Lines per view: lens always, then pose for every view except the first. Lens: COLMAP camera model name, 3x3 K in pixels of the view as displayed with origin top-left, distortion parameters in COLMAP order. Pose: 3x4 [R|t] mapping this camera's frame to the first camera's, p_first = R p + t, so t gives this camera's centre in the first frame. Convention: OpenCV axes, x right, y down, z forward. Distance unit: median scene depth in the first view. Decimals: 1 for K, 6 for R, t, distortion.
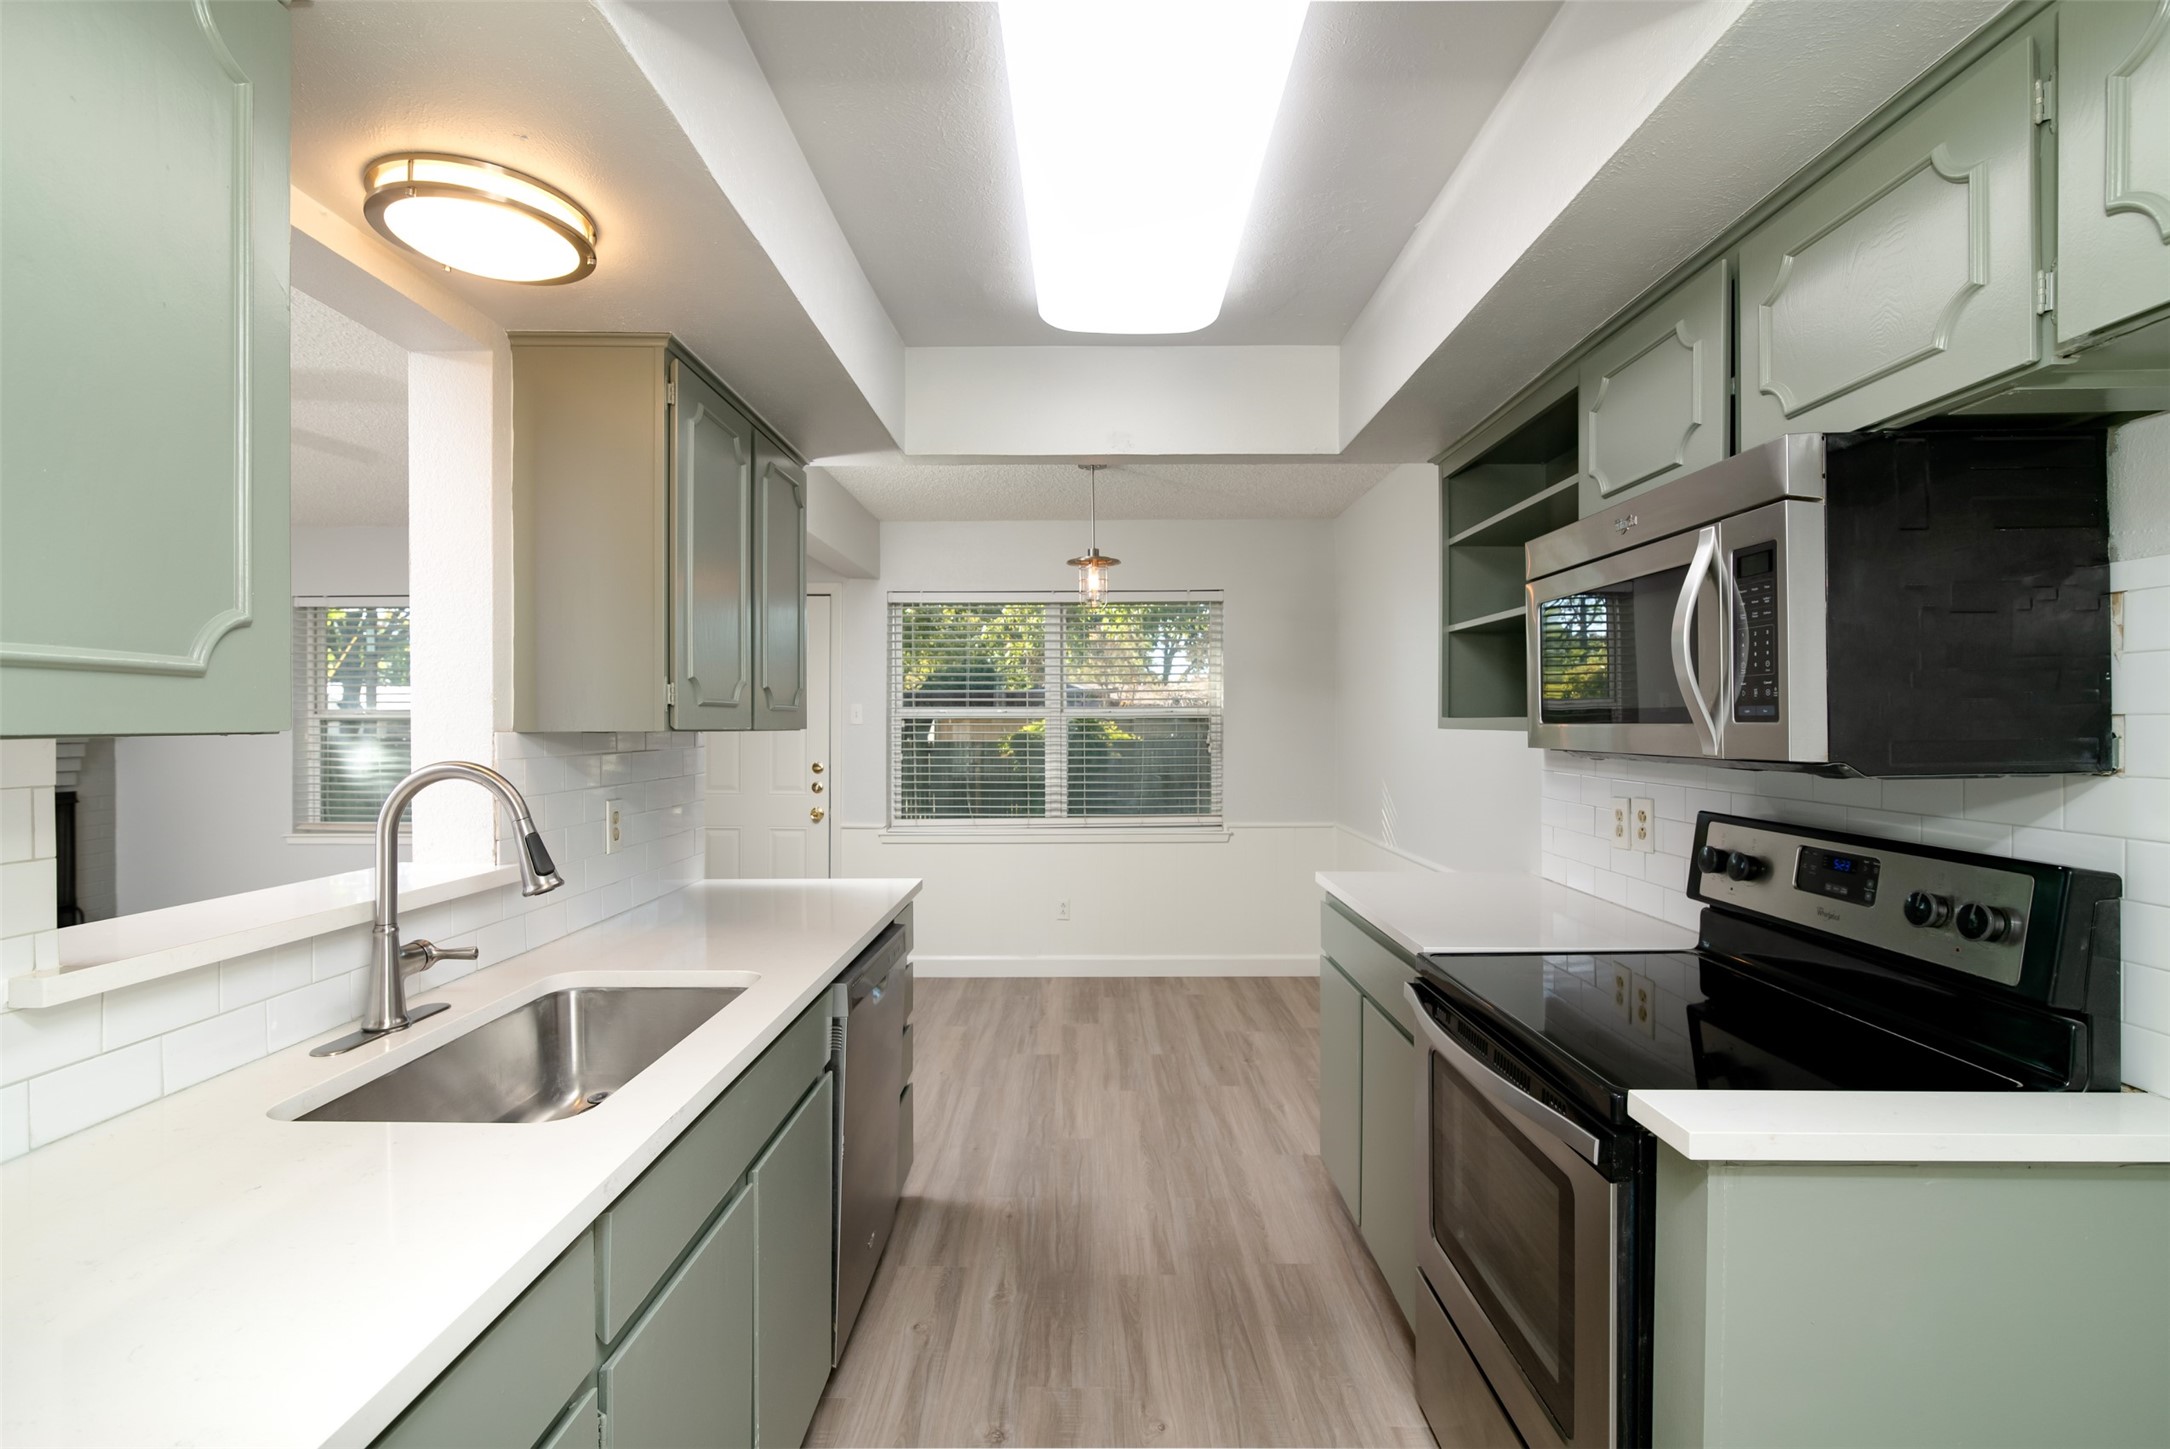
lens RADIAL K [[991.7, 0, 1090.7], [0, 991.7, 722.6], [0, 0, 1]] dist [-0.006211, 0.000160]
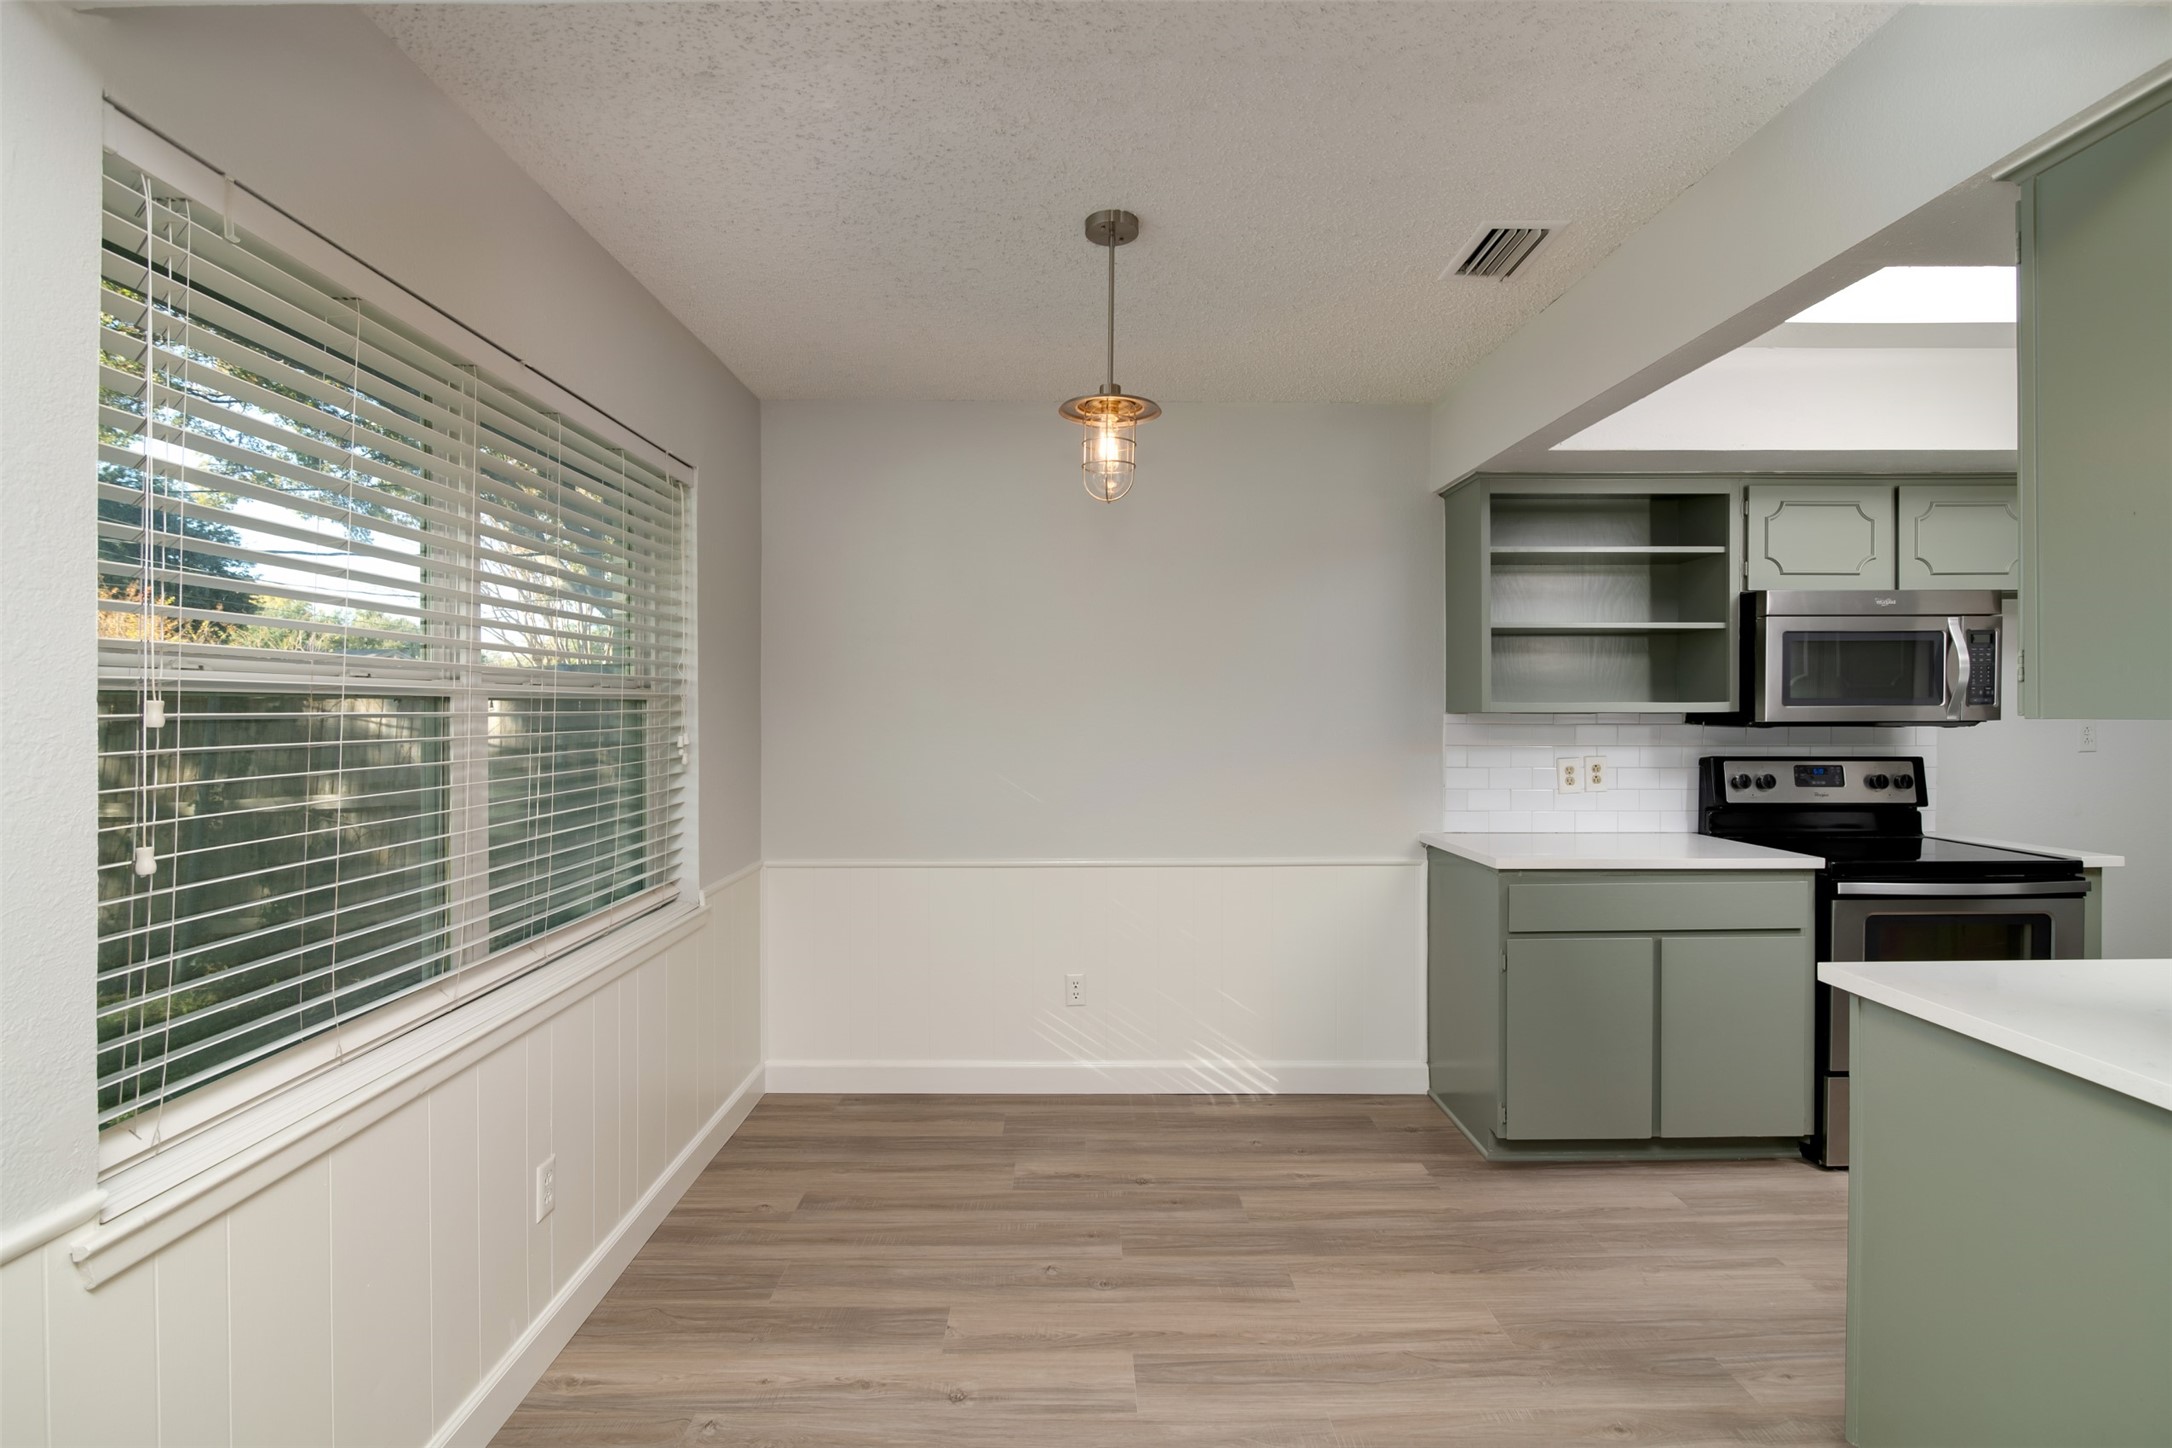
lens RADIAL K [[992.6, 0, 1086.6], [0, 992.6, 716.8], [0, 0, 1]] dist [-0.006211, 0.000160]
pose [[-0.023482, -0.000423, 0.999724, -0.597712], [0.000347, 1.000000, 0.000431, 0.009869], [-0.999724, 0.000357, -0.023482, 1.153195]]
